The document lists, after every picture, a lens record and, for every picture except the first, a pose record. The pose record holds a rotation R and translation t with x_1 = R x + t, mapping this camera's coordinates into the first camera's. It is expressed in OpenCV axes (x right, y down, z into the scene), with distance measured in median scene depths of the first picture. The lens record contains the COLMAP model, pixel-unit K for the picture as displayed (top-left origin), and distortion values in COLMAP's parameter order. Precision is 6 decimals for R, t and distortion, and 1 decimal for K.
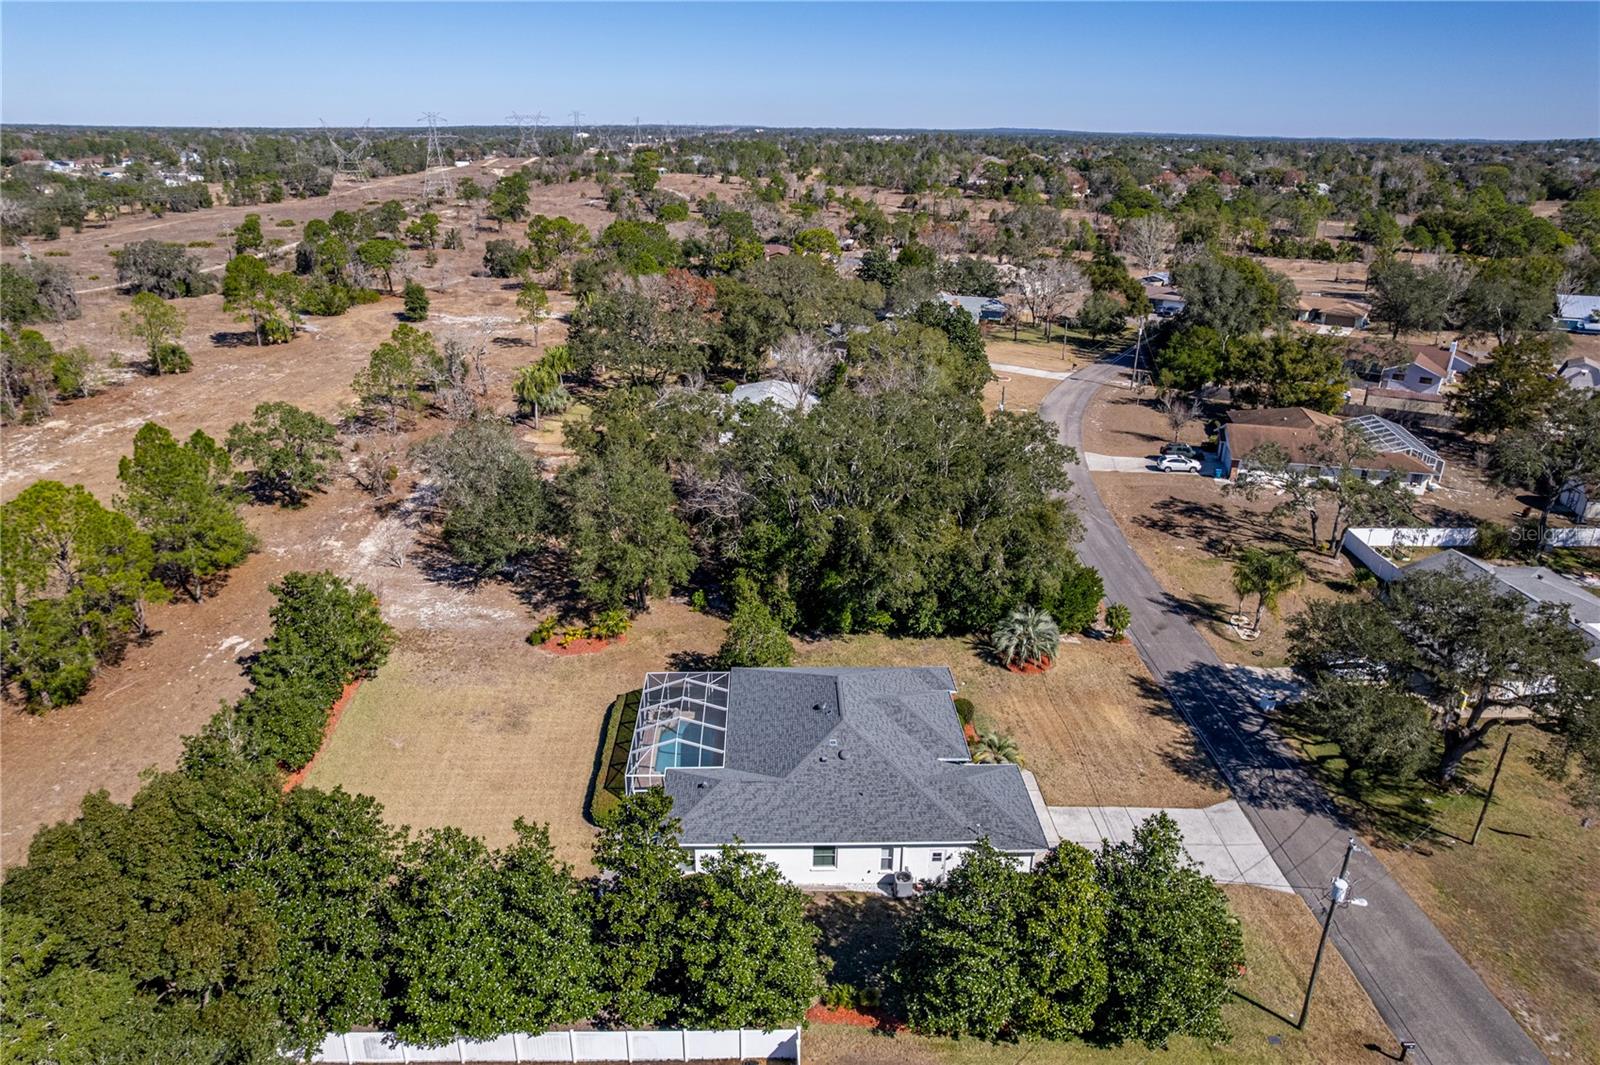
lens RADIAL K [[1024.4, 0, 802.5], [0, 1024.4, 534.4], [0, 0, 1]] dist [-0.063022, 0.051572]
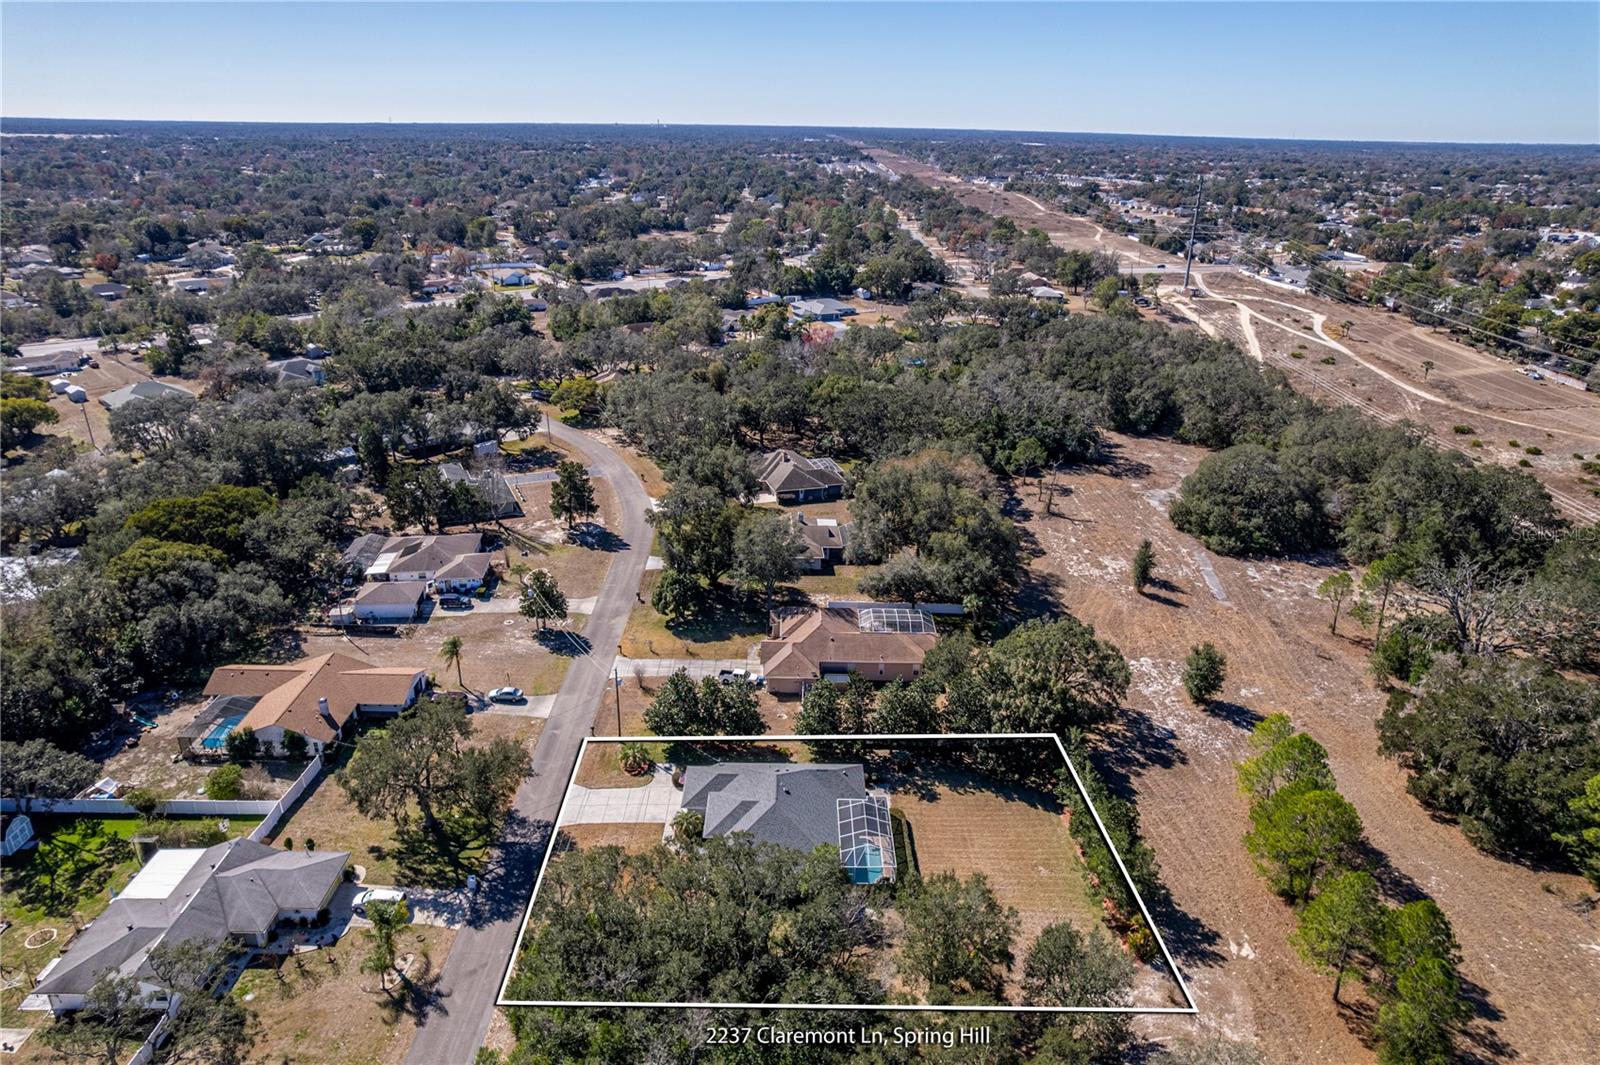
lens RADIAL K [[1024.4, 0, 800.5], [0, 1024.4, 545.1], [0, 0, 1]] dist [-0.063022, 0.051572]
pose [[-0.999039, -0.041959, 0.012650, -0.008152], [-0.020987, 0.711456, 0.702417, -1.126189], [-0.038473, 0.701476, -0.711653, 1.565930]]
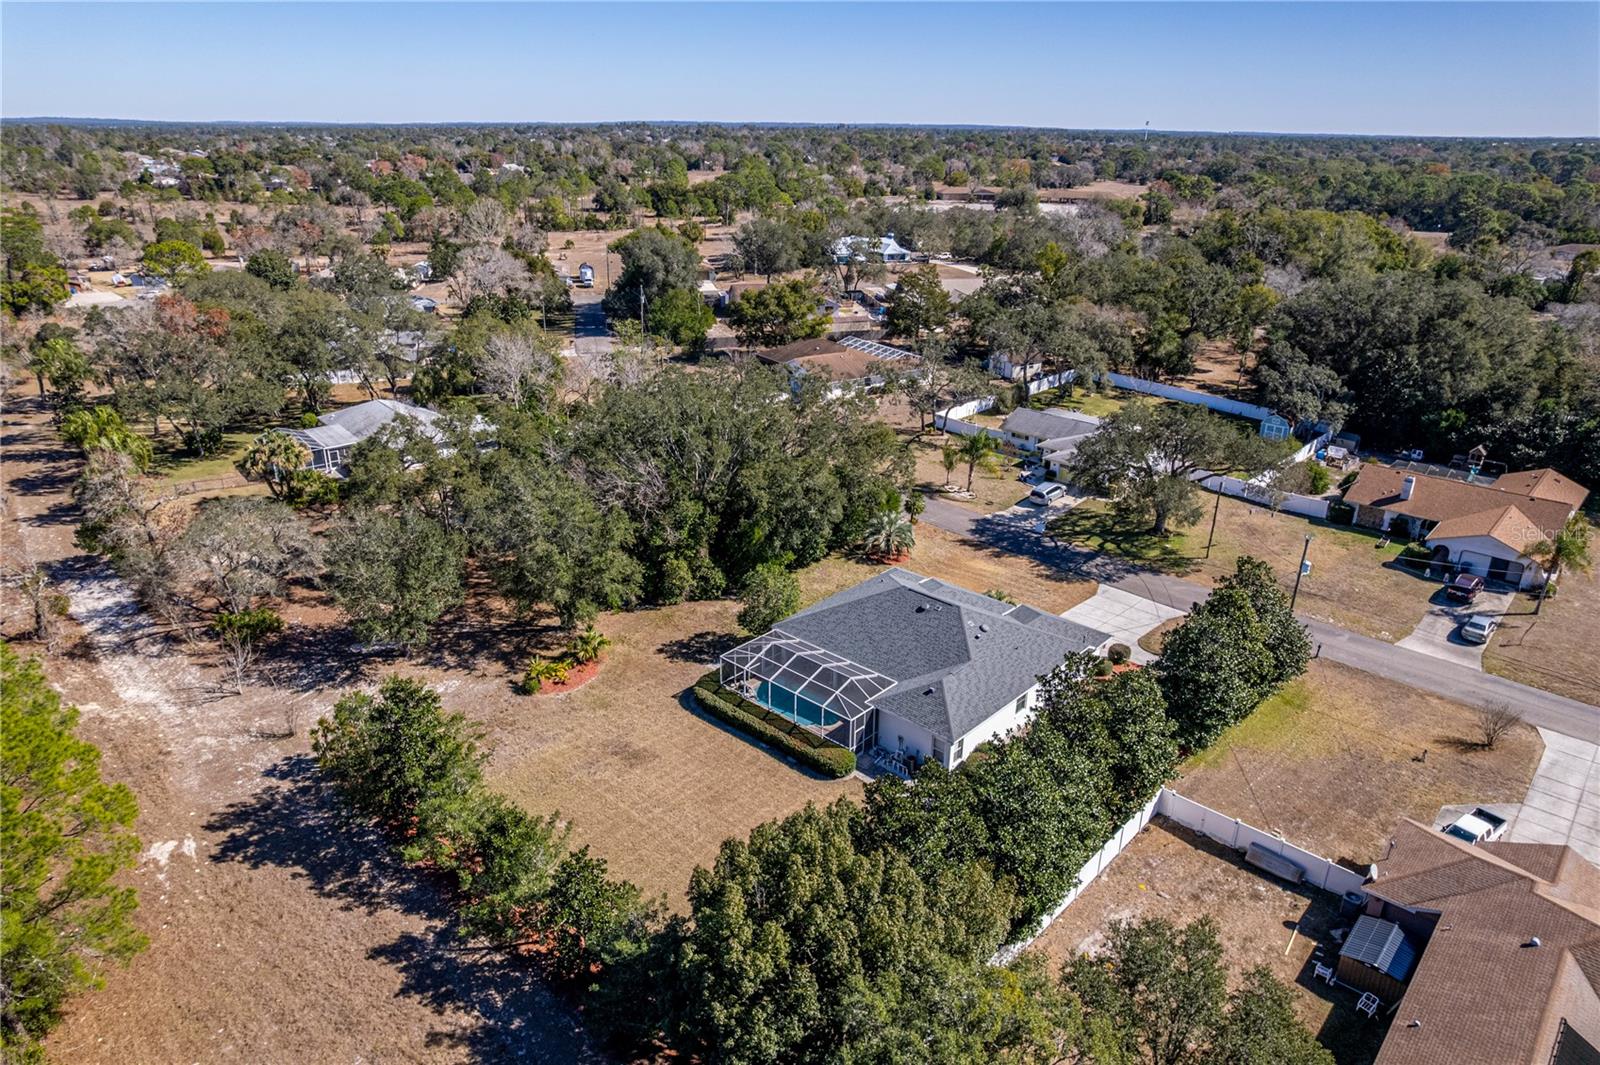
lens RADIAL K [[1024.4, 0, 798.0], [0, 1024.4, 526.7], [0, 0, 1]] dist [-0.063022, 0.051572]
pose [[0.703943, -0.267708, 0.657873, -0.661631], [0.264031, 0.958502, 0.107522, -0.070104], [-0.659357, 0.098010, 0.745414, 0.156277]]
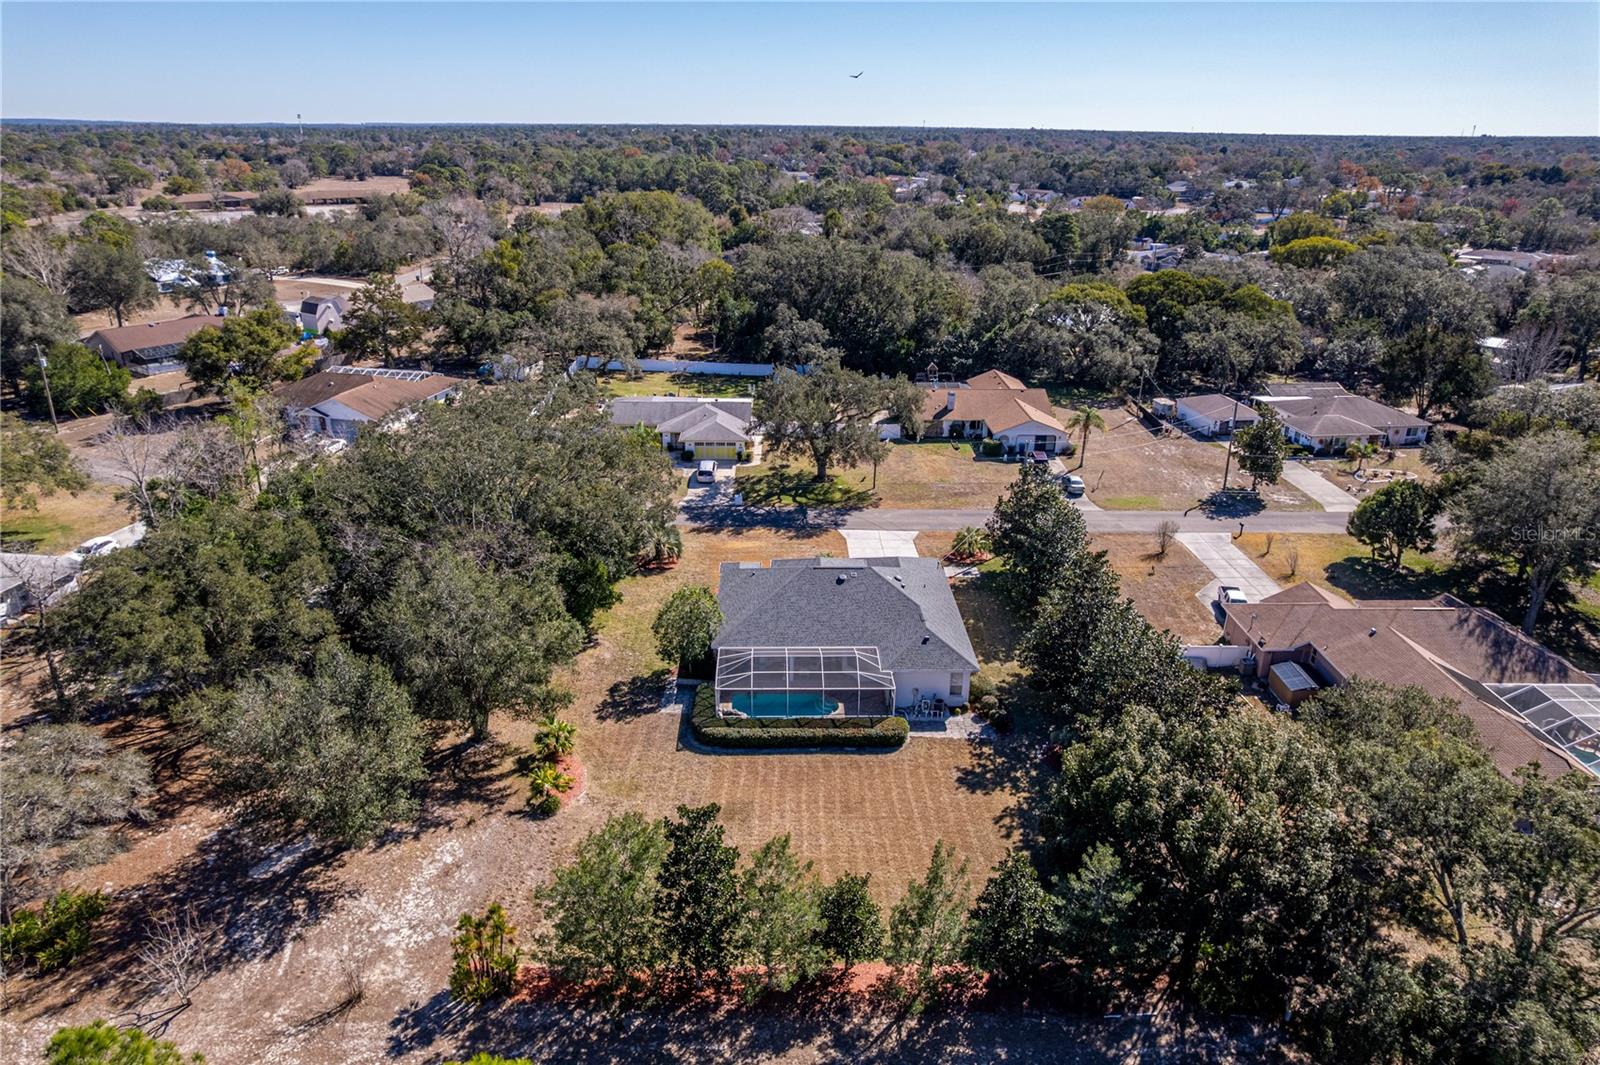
lens RADIAL K [[1024.4, 0, 794.9], [0, 1024.4, 525.8], [0, 0, 1]] dist [-0.063022, 0.051572]
pose [[0.018366, -0.380150, 0.924742, -0.888962], [0.365527, 0.863427, 0.347684, -0.276317], [-0.930619, 0.331633, 0.154813, 0.655973]]
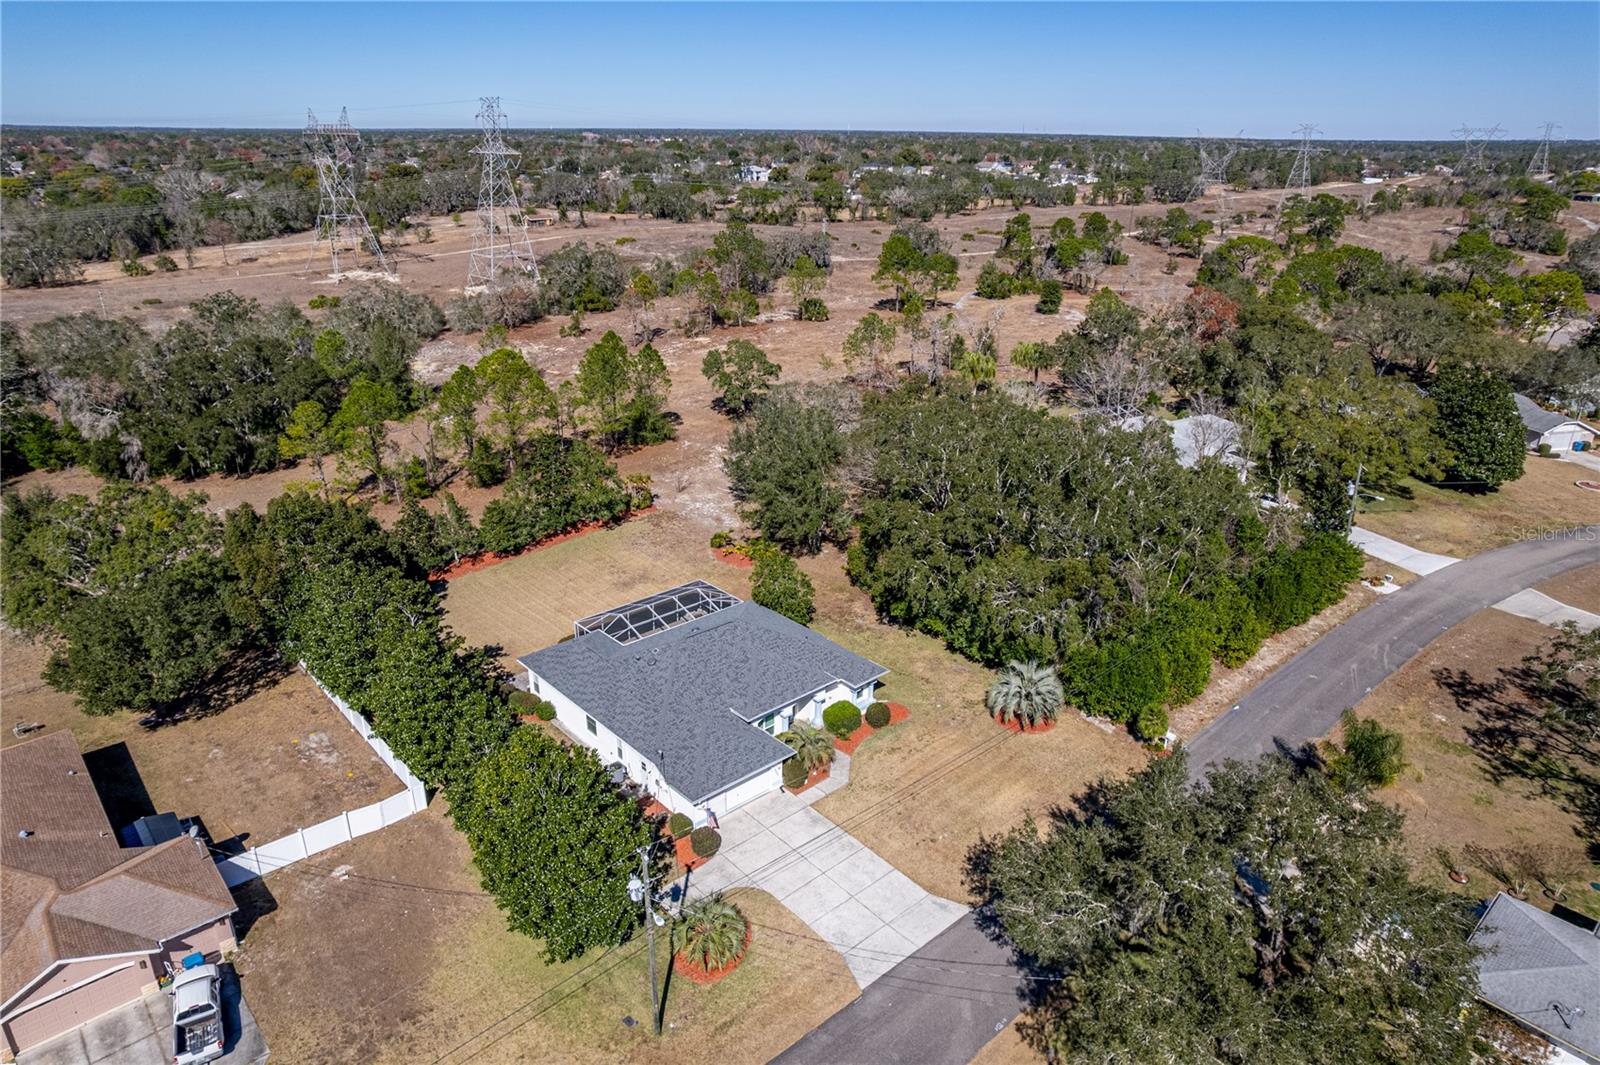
lens RADIAL K [[1024.4, 0, 792.3], [0, 1024.4, 517.1], [0, 0, 1]] dist [-0.063022, 0.051572]
pose [[0.642509, 0.267429, -0.718098, 0.697674], [-0.285679, 0.953160, 0.099362, -0.079025], [0.711034, 0.141304, 0.688813, 0.203960]]
